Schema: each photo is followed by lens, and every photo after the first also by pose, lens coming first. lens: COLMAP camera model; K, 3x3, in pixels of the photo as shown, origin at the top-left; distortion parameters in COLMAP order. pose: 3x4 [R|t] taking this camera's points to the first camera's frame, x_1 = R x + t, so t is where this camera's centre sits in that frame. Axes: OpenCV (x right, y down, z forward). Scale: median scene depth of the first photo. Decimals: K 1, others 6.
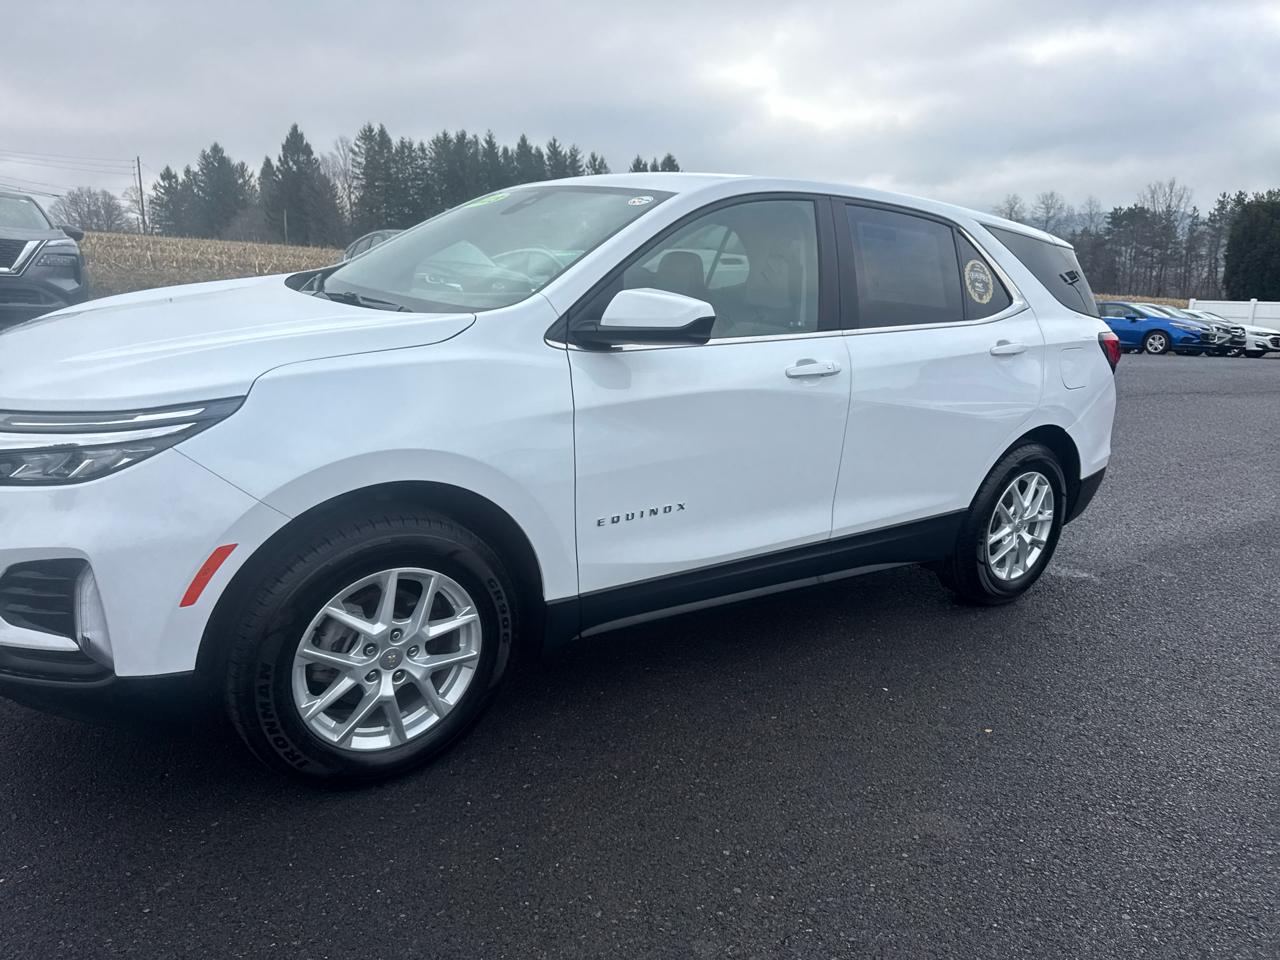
lens RADIAL K [[929.0, 0, 643.8], [0, 929.0, 481.8], [0, 0, 1]] dist [0.037375, -0.043052]
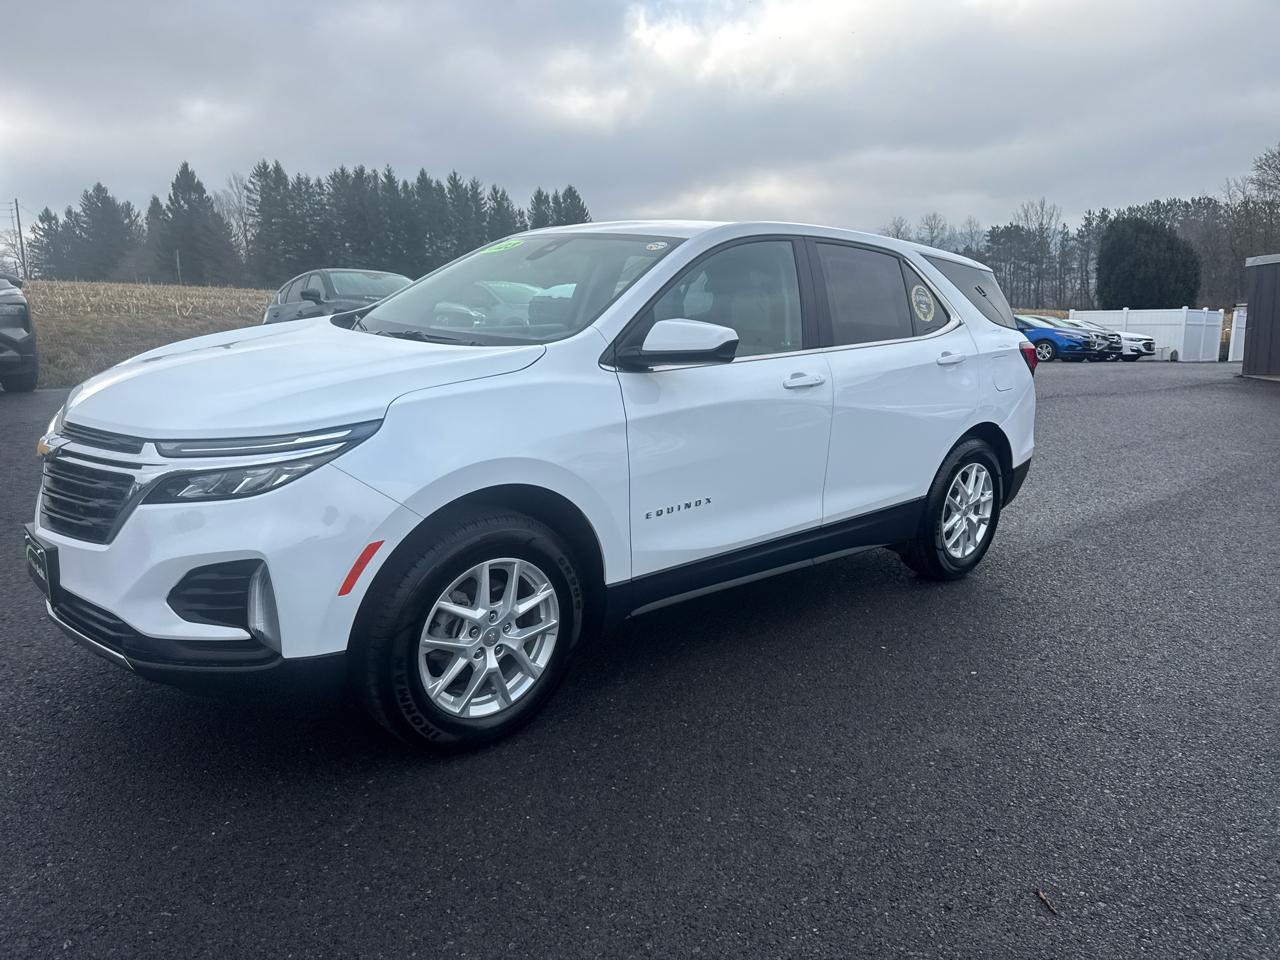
lens RADIAL K [[935.6, 0, 643.4], [0, 935.6, 455.3], [0, 0, 1]] dist [0.057500, -0.082816]
pose [[0.993958, -0.048183, 0.098618, -0.109821], [0.053646, 0.997125, -0.053520, 0.020214], [-0.095756, 0.058487, 0.993685, -0.125204]]
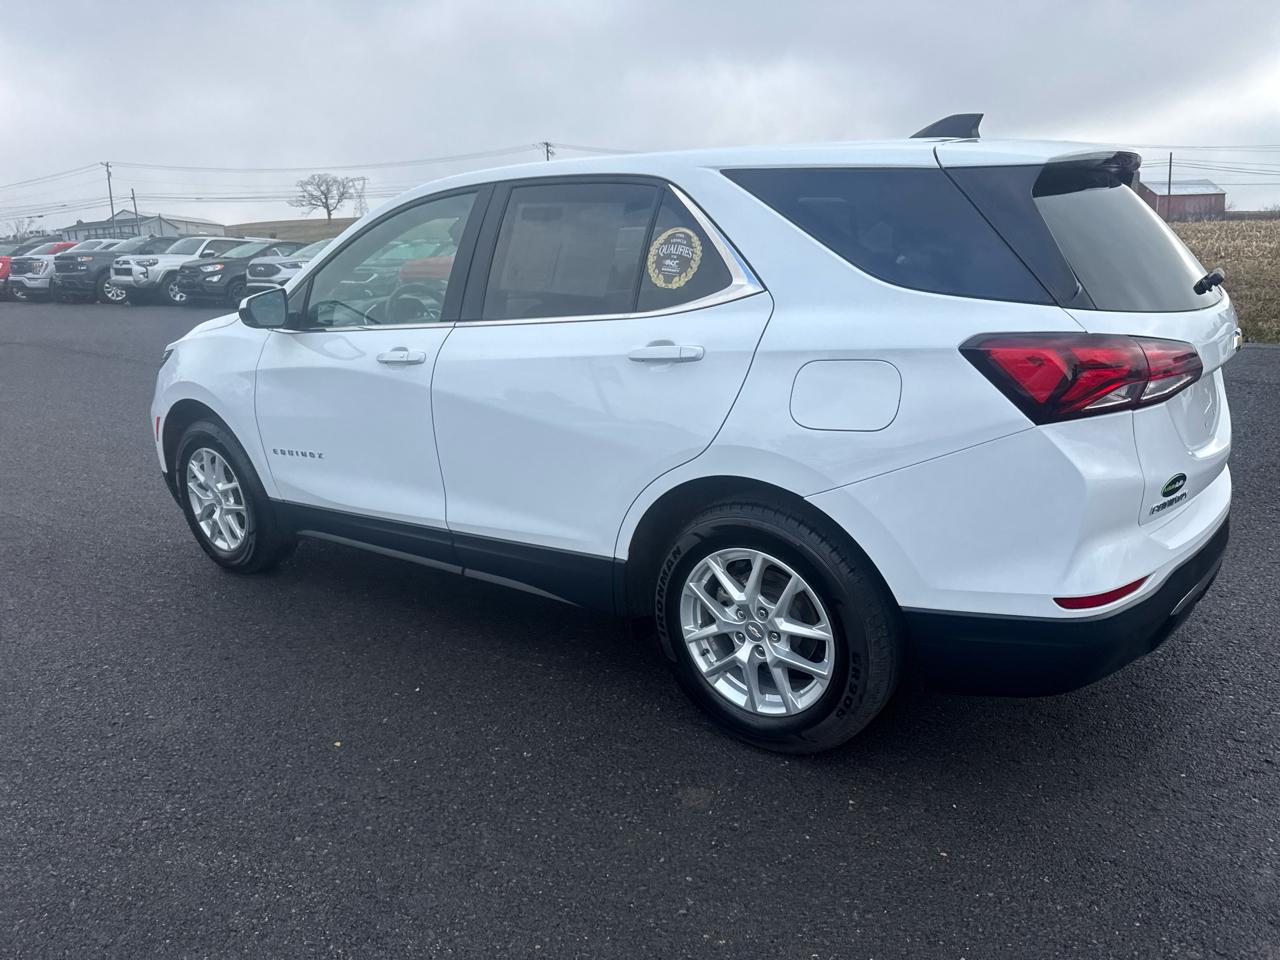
lens RADIAL K [[909.2, 0, 639.6], [0, 909.2, 486.2], [0, 0, 1]] dist [0.067716, -0.074641]
pose [[0.280141, 0.175139, -0.943847, 0.963715], [-0.167648, 0.977032, 0.131537, -0.121684], [0.945206, 0.121386, 0.303068, 0.728357]]
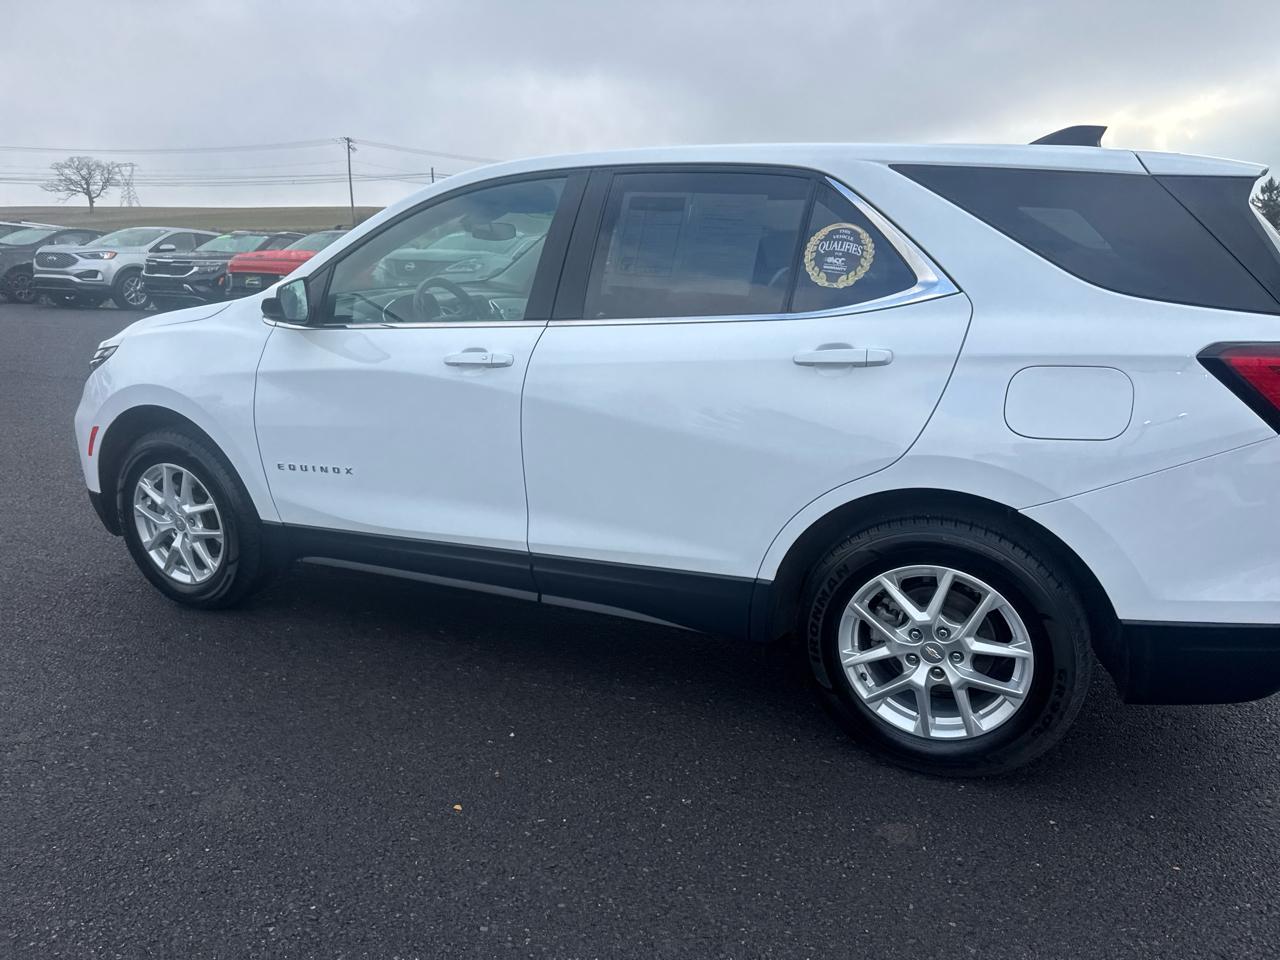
lens RADIAL K [[910.8, 0, 639.7], [0, 910.8, 482.5], [0, 0, 1]] dist [0.083485, -0.096096]
pose [[0.472661, 0.156968, -0.867152, 0.819581], [-0.173738, 0.981294, 0.082929, -0.078795], [0.863948, 0.111460, 0.491091, 0.532781]]
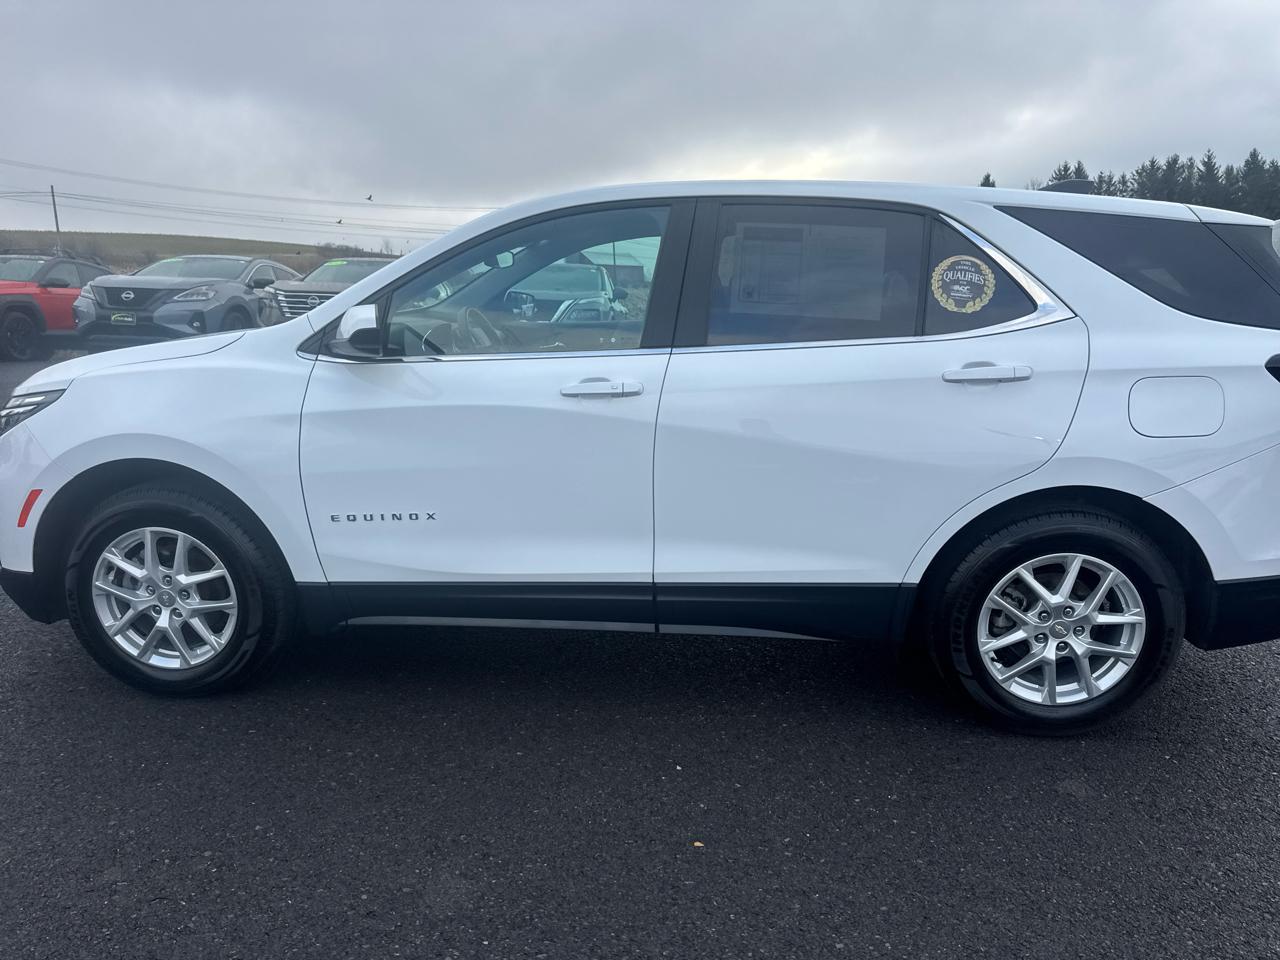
lens RADIAL K [[909.2, 0, 639.6], [0, 909.2, 486.2], [0, 0, 1]] dist [0.067716, -0.074641]
pose [[0.752168, 0.089103, -0.652919, 0.607530], [-0.115107, 0.993349, 0.002956, -0.025025], [0.648840, 0.072932, 0.757422, 0.271007]]
